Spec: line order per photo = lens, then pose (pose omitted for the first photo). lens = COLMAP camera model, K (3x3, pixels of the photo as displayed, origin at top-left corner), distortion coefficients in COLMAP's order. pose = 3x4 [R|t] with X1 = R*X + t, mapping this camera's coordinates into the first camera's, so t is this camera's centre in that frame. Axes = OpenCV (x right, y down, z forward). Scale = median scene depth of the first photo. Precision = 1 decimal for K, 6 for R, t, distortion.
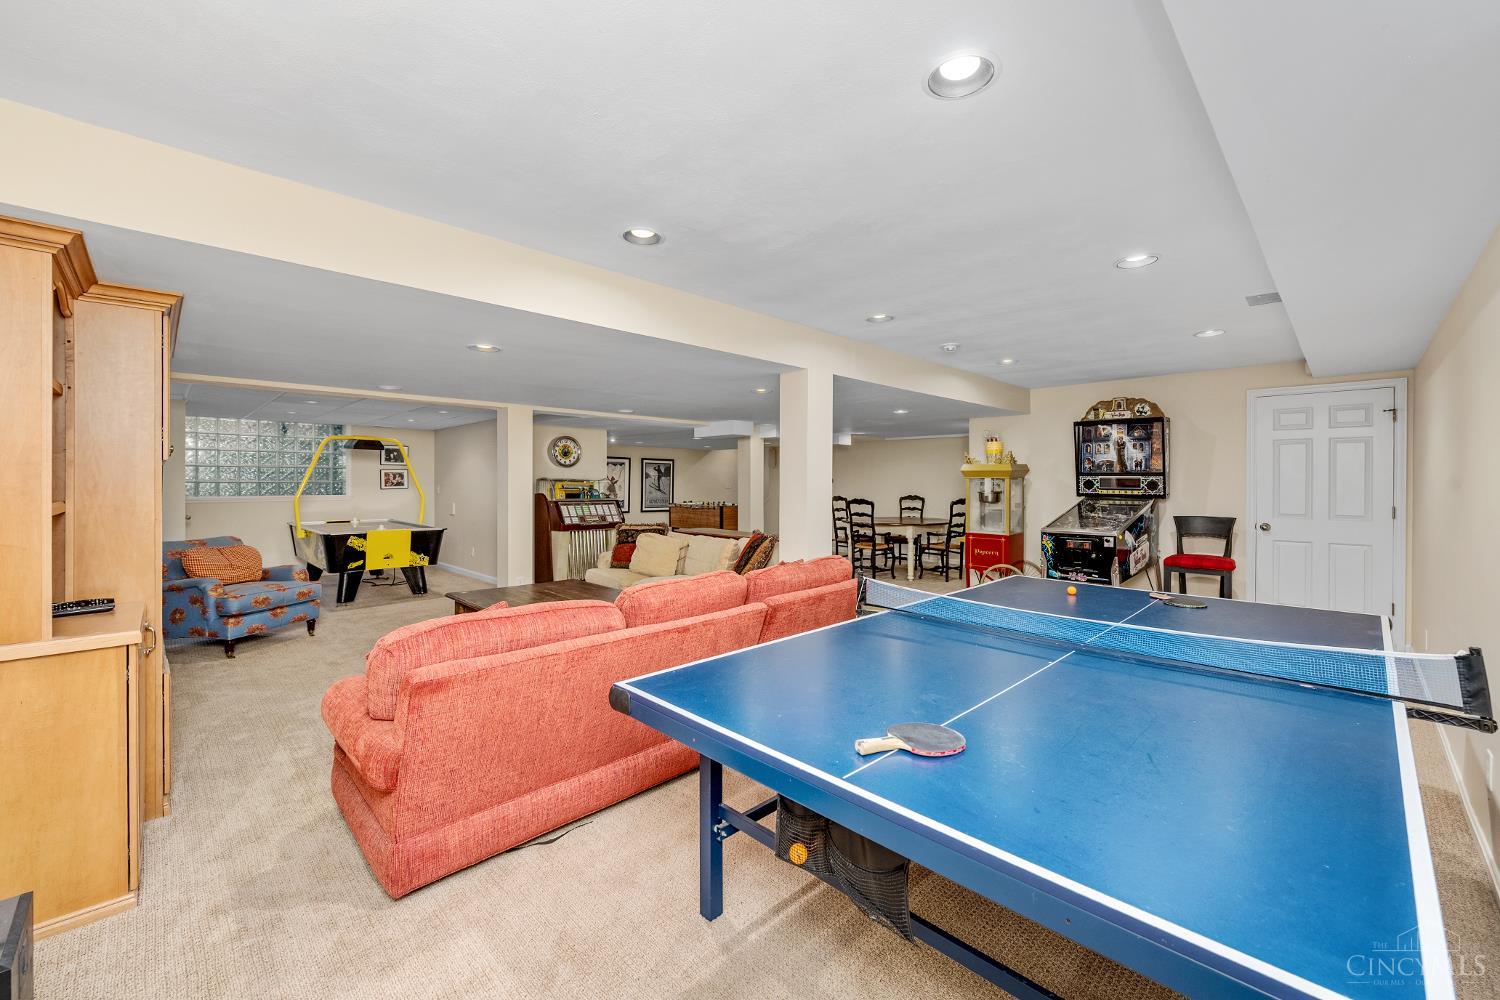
lens RADIAL K [[600.3, 0, 746.7], [0, 600.3, 475.4], [0, 0, 1]] dist [0.000576, 0.000033]
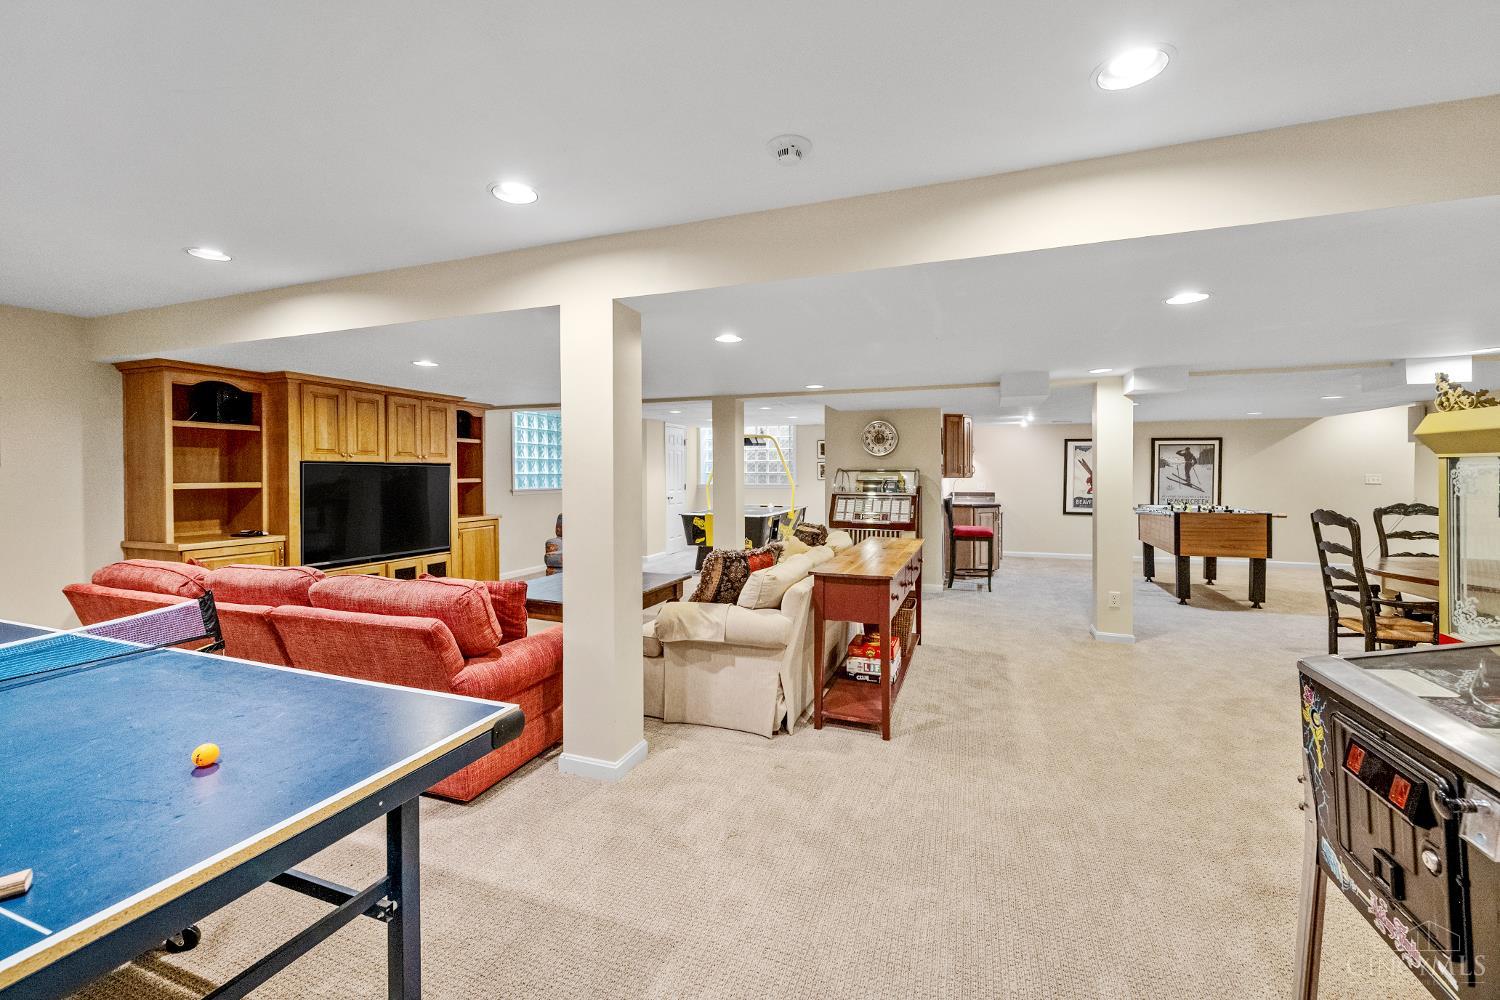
lens RADIAL K [[600.3, 0, 746.7], [0, 600.3, 475.4], [0, 0, 1]] dist [0.000576, 0.000033]
pose [[0.409569, -0.001797, -0.912277, 0.322480], [0.012447, 0.999916, 0.003618, 0.006925], [0.912194, -0.012837, 0.409557, 0.360361]]
